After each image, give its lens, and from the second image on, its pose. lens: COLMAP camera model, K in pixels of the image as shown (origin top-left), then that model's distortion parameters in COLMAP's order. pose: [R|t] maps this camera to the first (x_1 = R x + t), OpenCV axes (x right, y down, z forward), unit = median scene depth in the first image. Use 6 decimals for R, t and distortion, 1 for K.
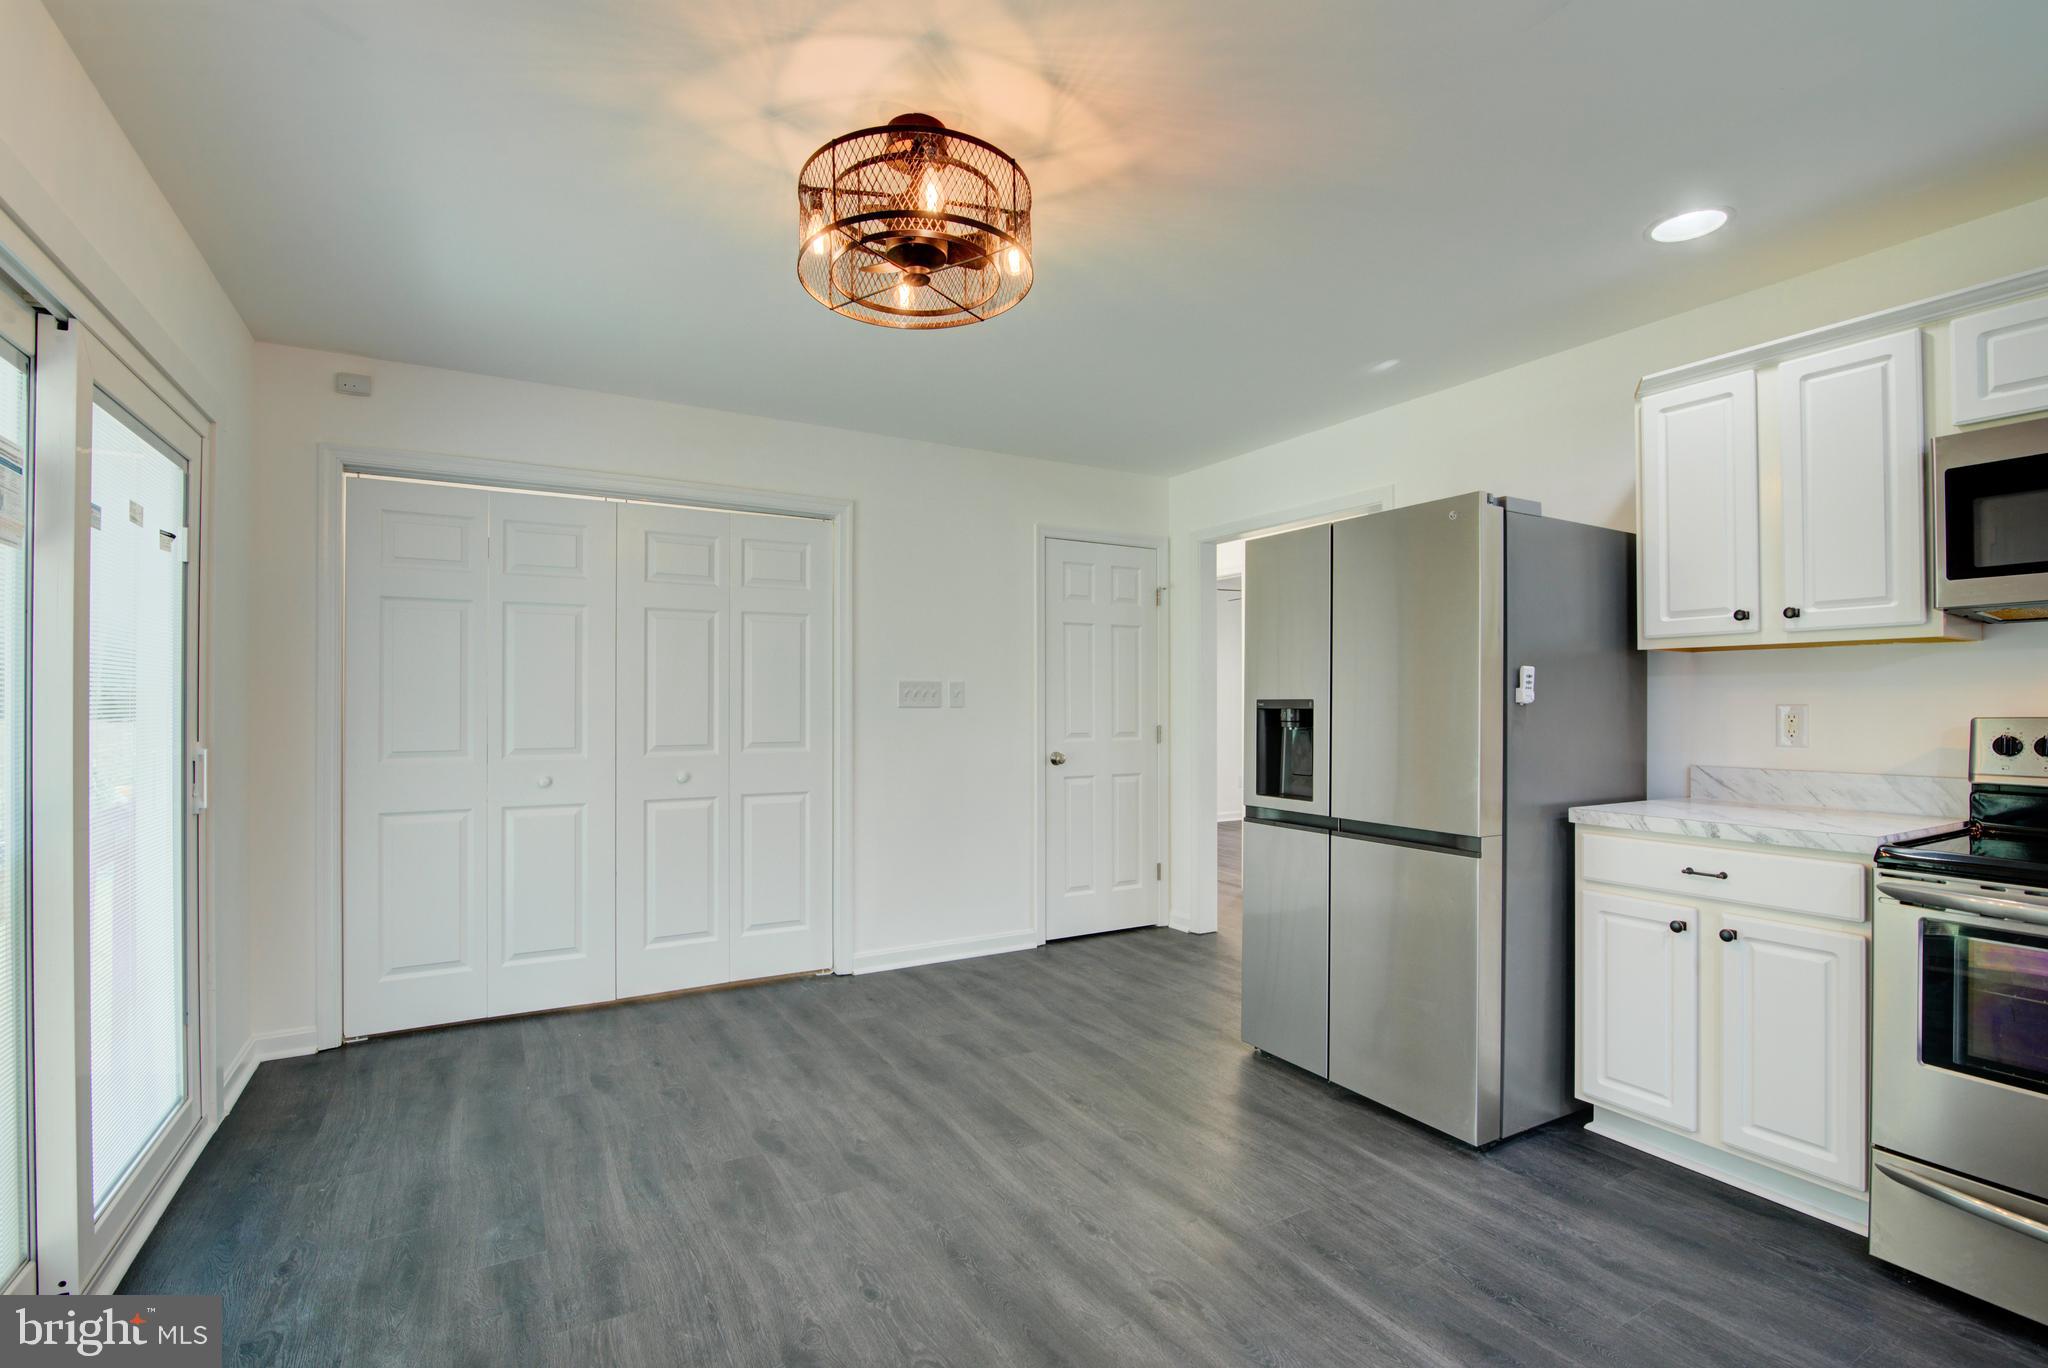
lens RADIAL K [[949.4, 0, 1021.3], [0, 949.4, 696.3], [0, 0, 1]] dist [-0.021324, 0.001183]
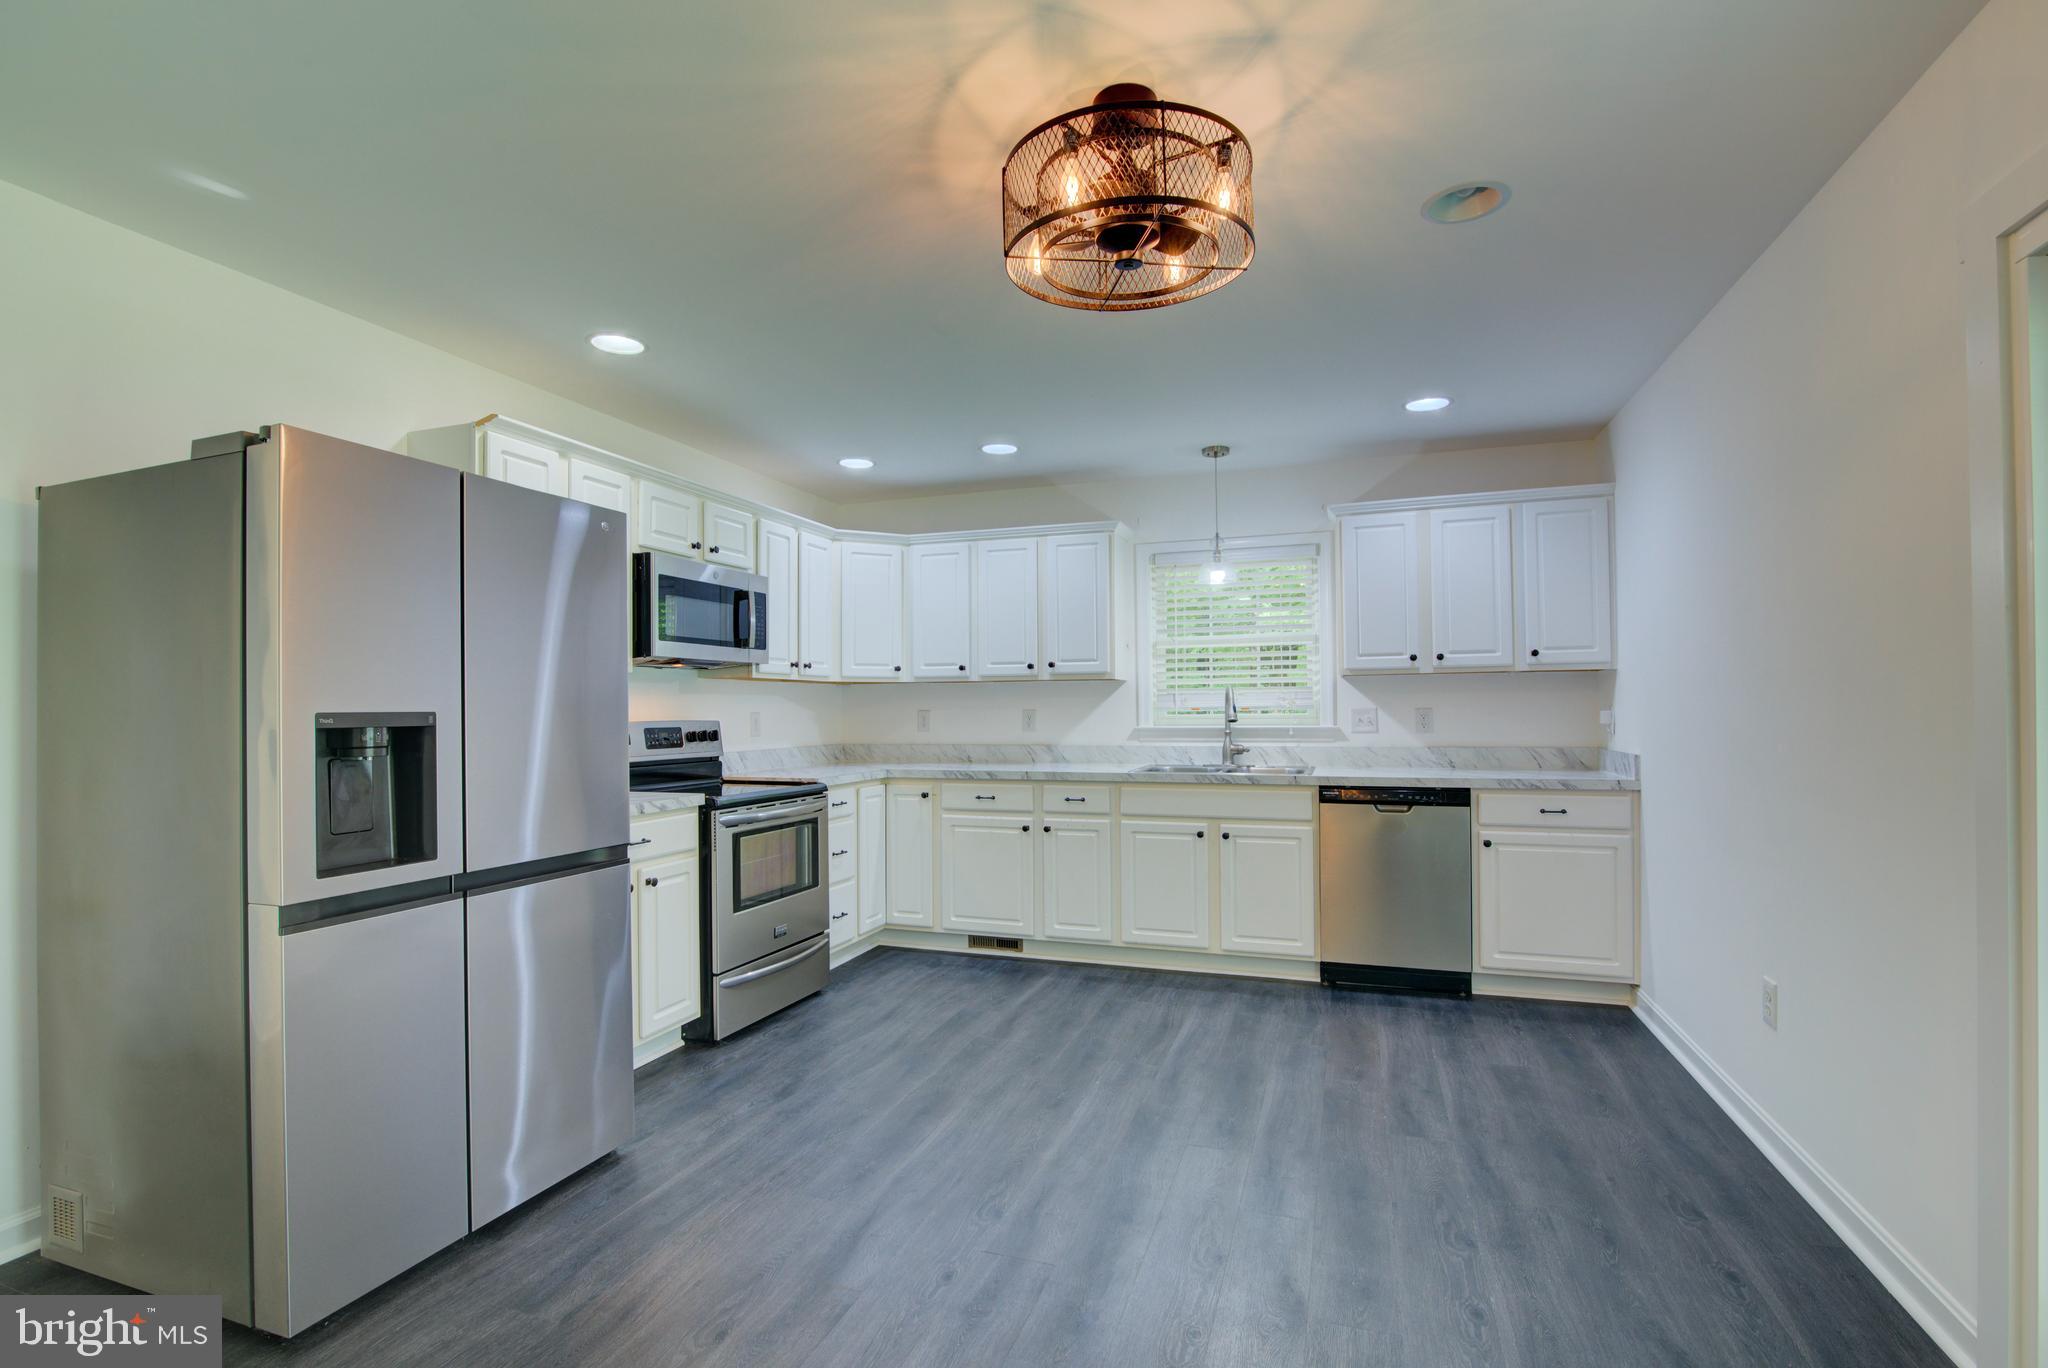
lens RADIAL K [[949.4, 0, 1026.8], [0, 949.4, 695.6], [0, 0, 1]] dist [-0.021324, 0.001183]
pose [[-0.662695, 0.016641, 0.748704, -0.603328], [0.004046, 0.999818, -0.018641, 0.007470], [-0.748878, -0.009324, -0.662642, 1.378685]]
